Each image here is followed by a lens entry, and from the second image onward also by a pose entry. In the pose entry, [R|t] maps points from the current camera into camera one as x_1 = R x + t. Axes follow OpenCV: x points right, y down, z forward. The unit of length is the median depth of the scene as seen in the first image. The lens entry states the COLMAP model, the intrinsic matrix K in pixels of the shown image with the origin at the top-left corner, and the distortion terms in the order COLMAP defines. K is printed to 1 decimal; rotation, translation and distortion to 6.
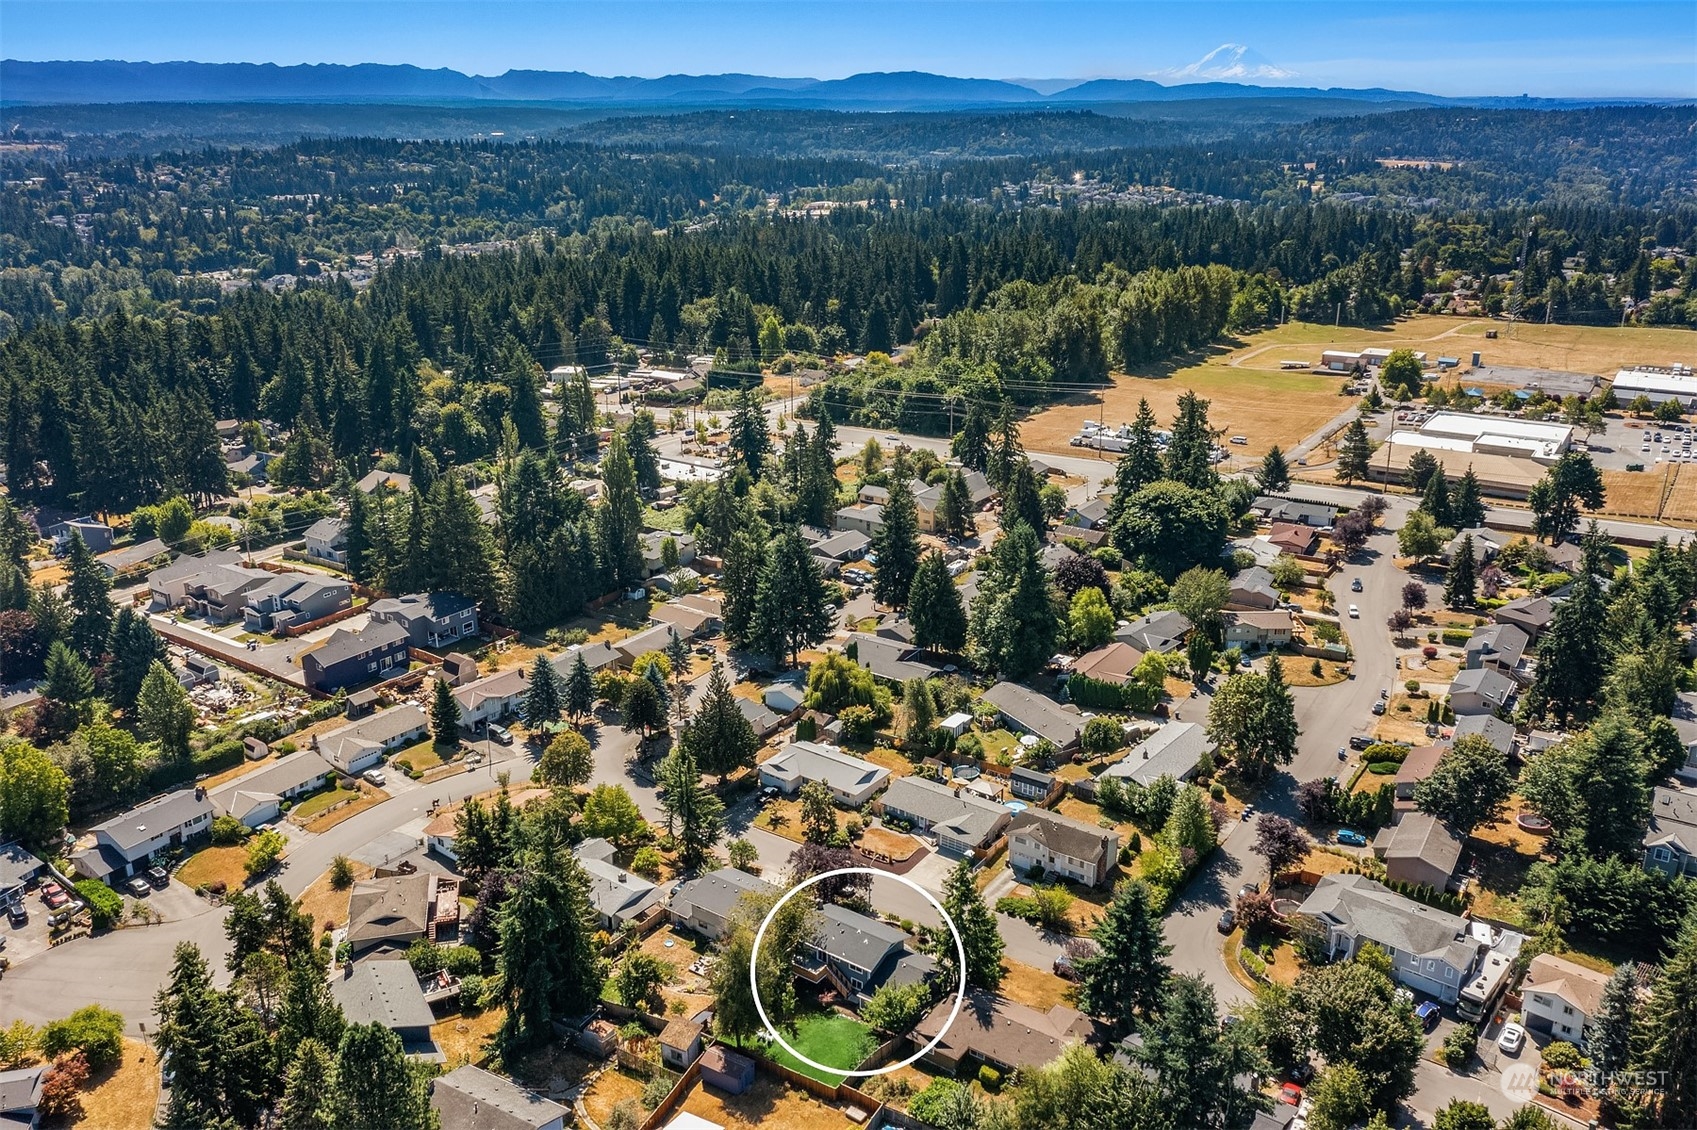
lens RADIAL K [[1345.1, 0, 848.5], [0, 1345.1, 565.0], [0, 0, 1]] dist [0.000563, 0.004350]
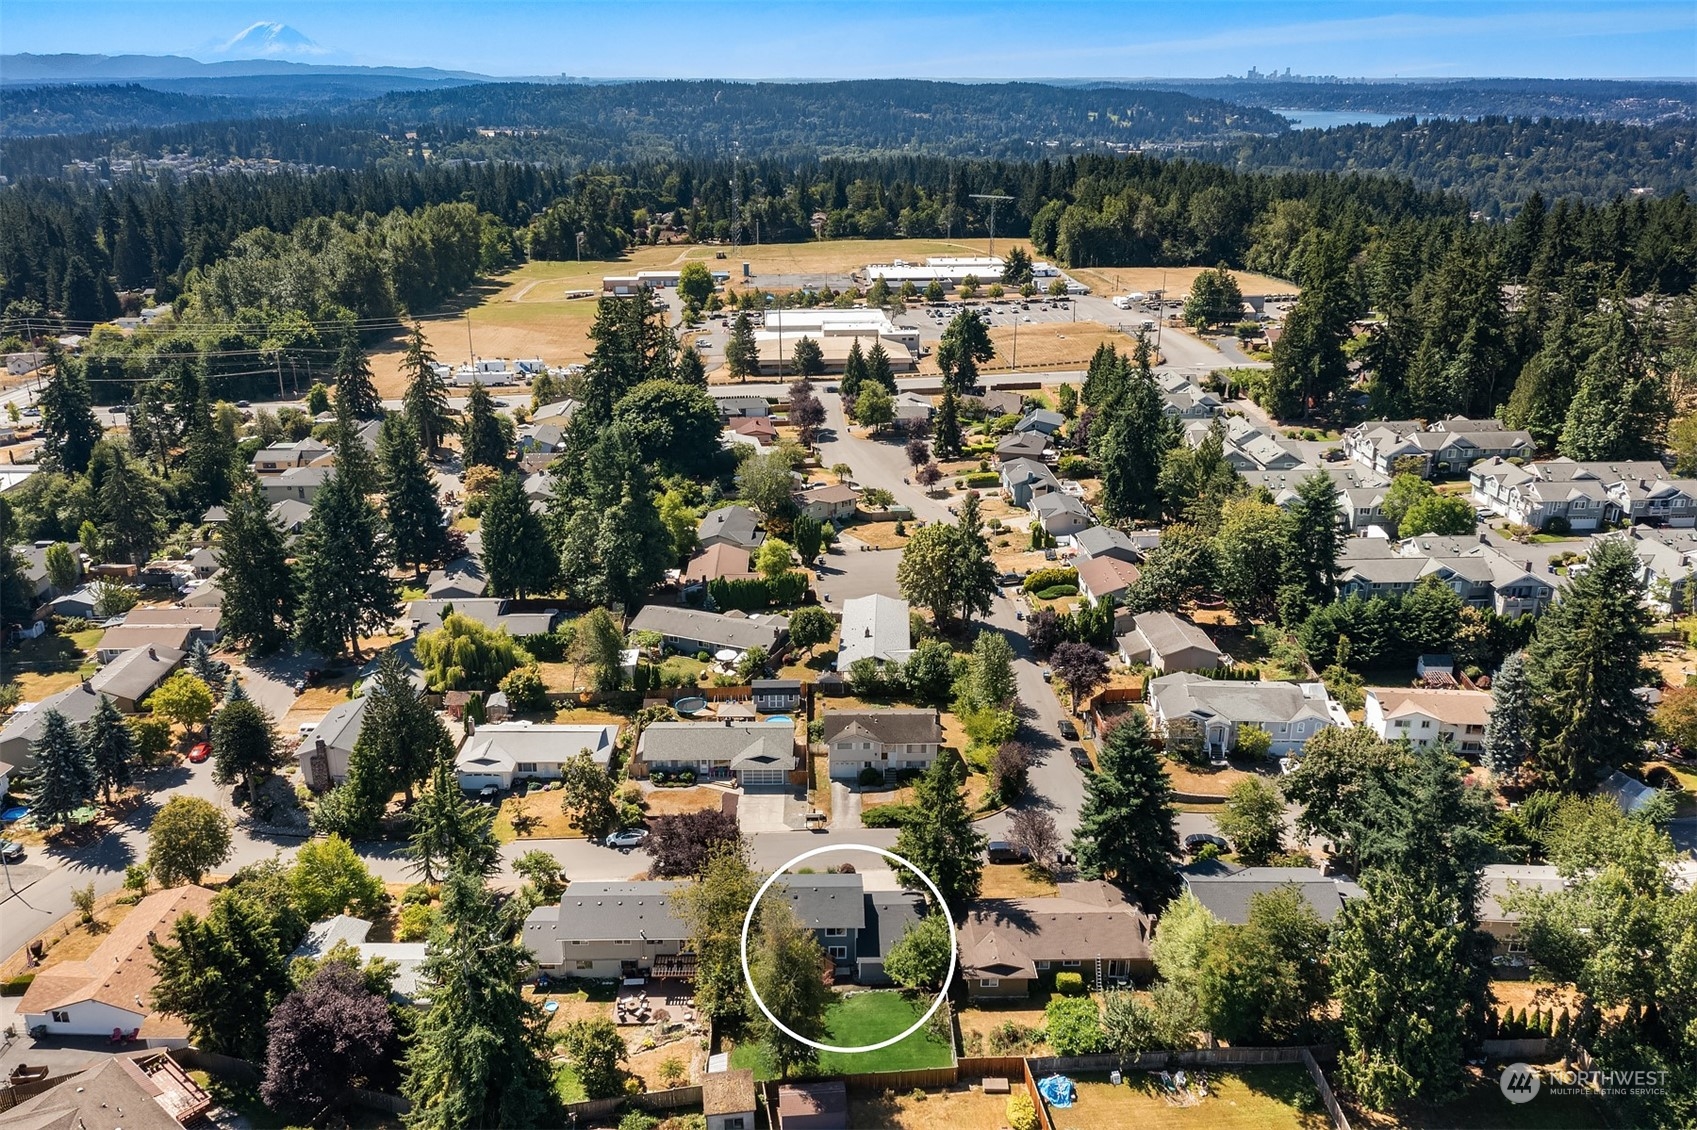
lens RADIAL K [[1345.1, 0, 848.5], [0, 1345.1, 565.0], [0, 0, 1]] dist [0.000563, 0.004350]
pose [[0.804233, -0.202538, 0.558738, -0.188381], [0.193946, 0.978111, 0.075397, 0.016865], [-0.561778, 0.047728, 0.825910, 0.168745]]
